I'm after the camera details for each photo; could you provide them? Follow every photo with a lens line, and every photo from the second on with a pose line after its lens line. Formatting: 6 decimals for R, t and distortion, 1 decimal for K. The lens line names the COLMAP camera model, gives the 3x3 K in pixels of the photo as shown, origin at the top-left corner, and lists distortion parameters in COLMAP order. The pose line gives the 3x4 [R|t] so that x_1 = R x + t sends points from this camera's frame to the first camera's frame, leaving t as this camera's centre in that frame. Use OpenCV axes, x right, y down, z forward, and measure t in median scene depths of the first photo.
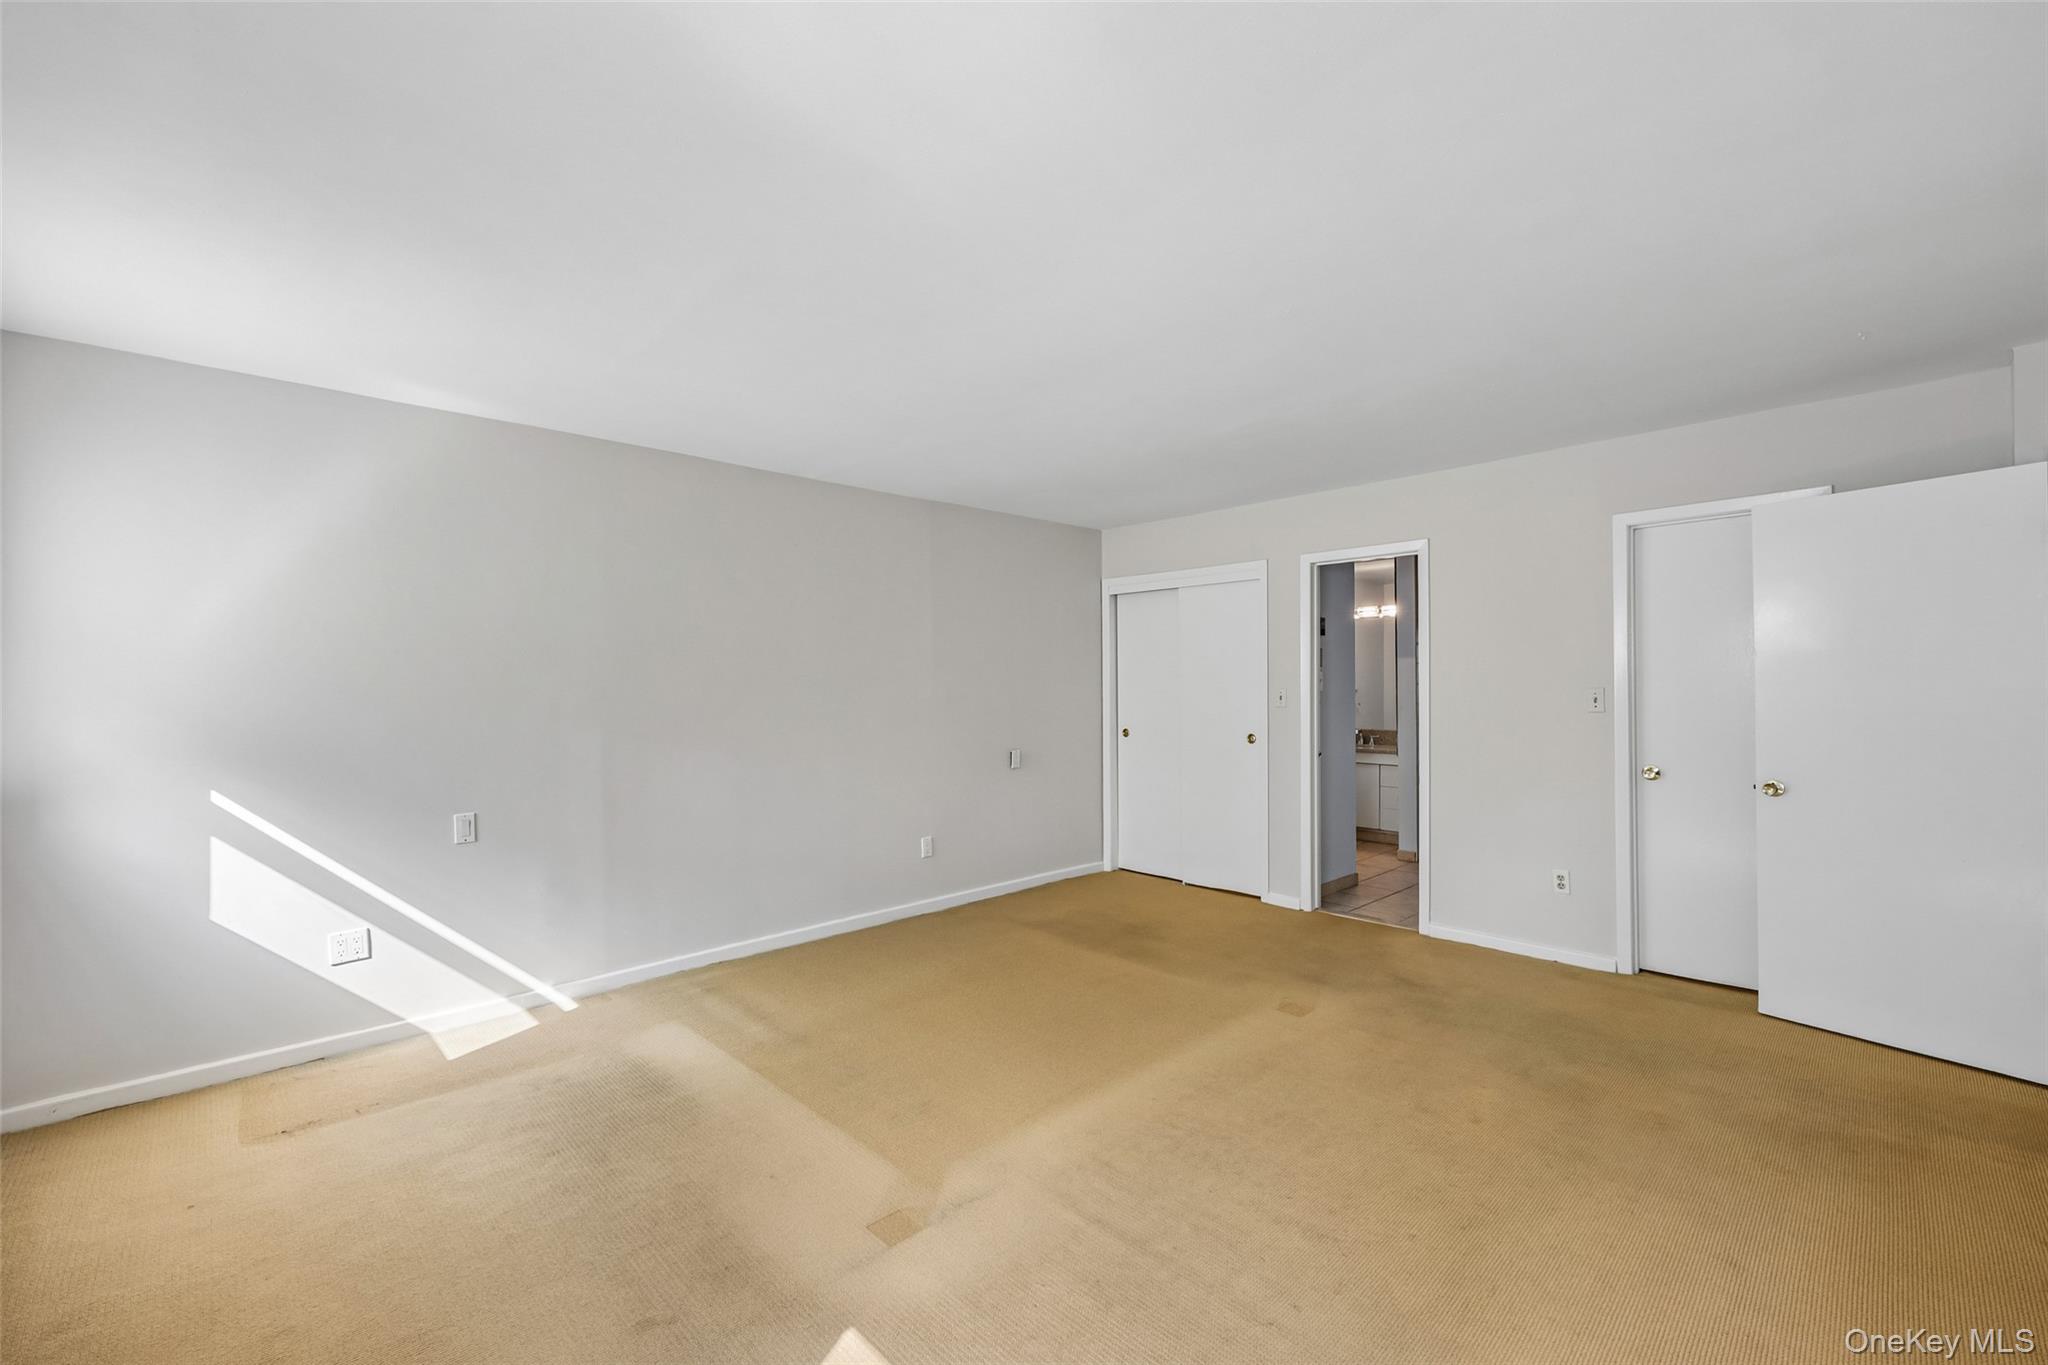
lens RADIAL K [[838.7, 0, 1028.6], [0, 838.7, 691.9], [0, 0, 1]] dist [-0.003814, 0.000992]
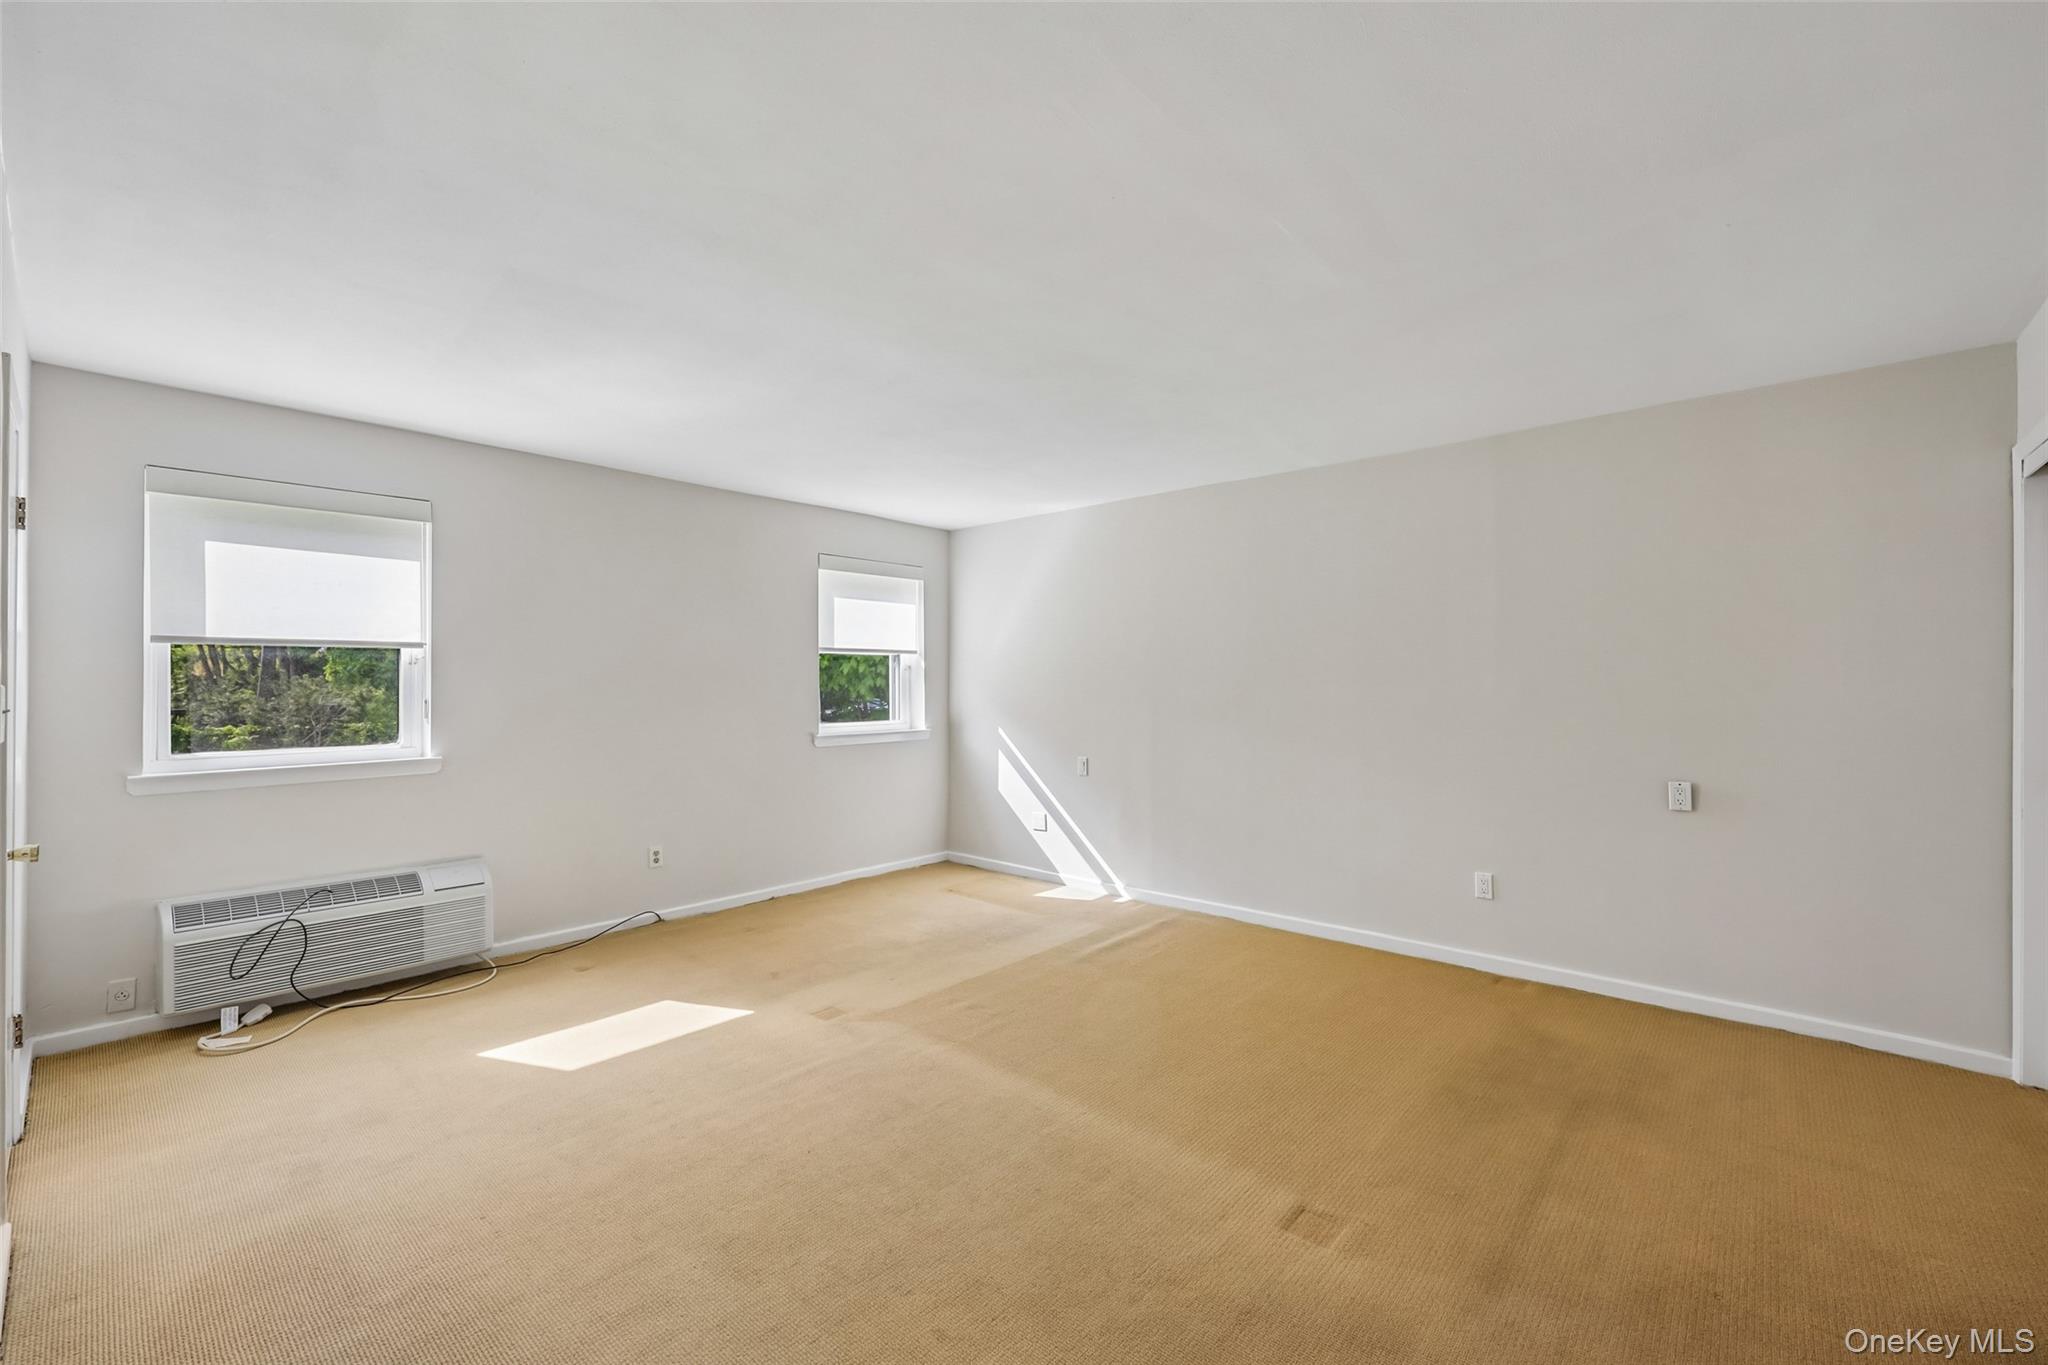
lens RADIAL K [[838.7, 0, 1017.5], [0, 838.7, 689.2], [0, 0, 1]] dist [-0.003814, 0.000992]
pose [[0.065851, 0.012860, -0.997747, 0.894481], [-0.003730, 0.999913, 0.012642, -0.000060], [0.997823, 0.002889, 0.065893, 0.772280]]
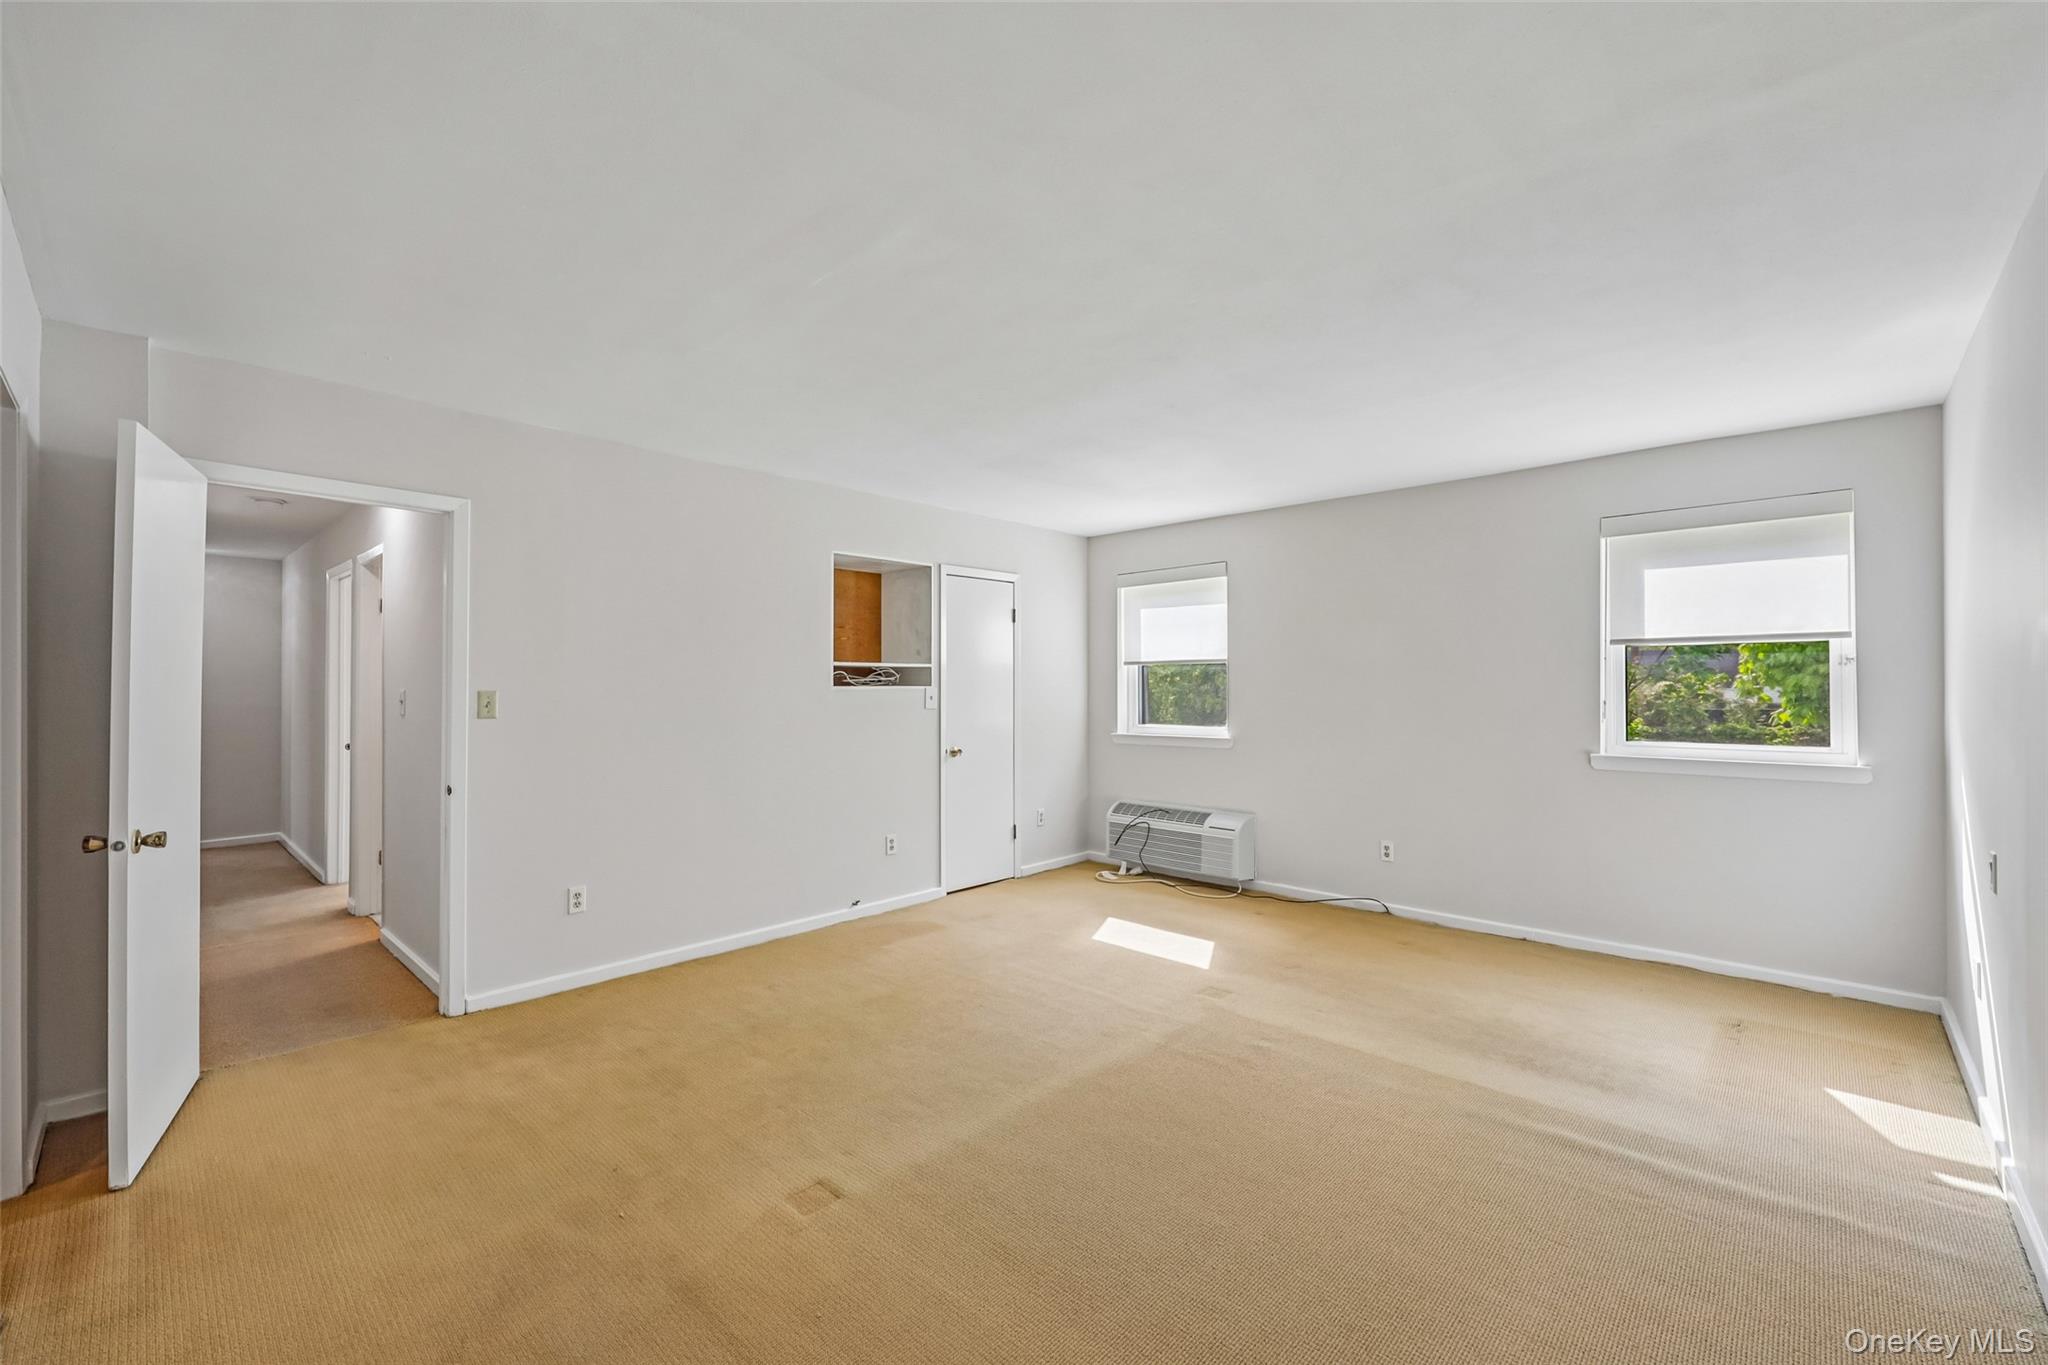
lens RADIAL K [[838.7, 0, 1033.4], [0, 838.7, 682.4], [0, 0, 1]] dist [-0.003814, 0.000992]
pose [[-0.998483, 0.010509, -0.054053, 0.184365], [0.010209, 0.999931, 0.005827, -0.011002], [0.054110, 0.005266, -0.998521, 1.669663]]
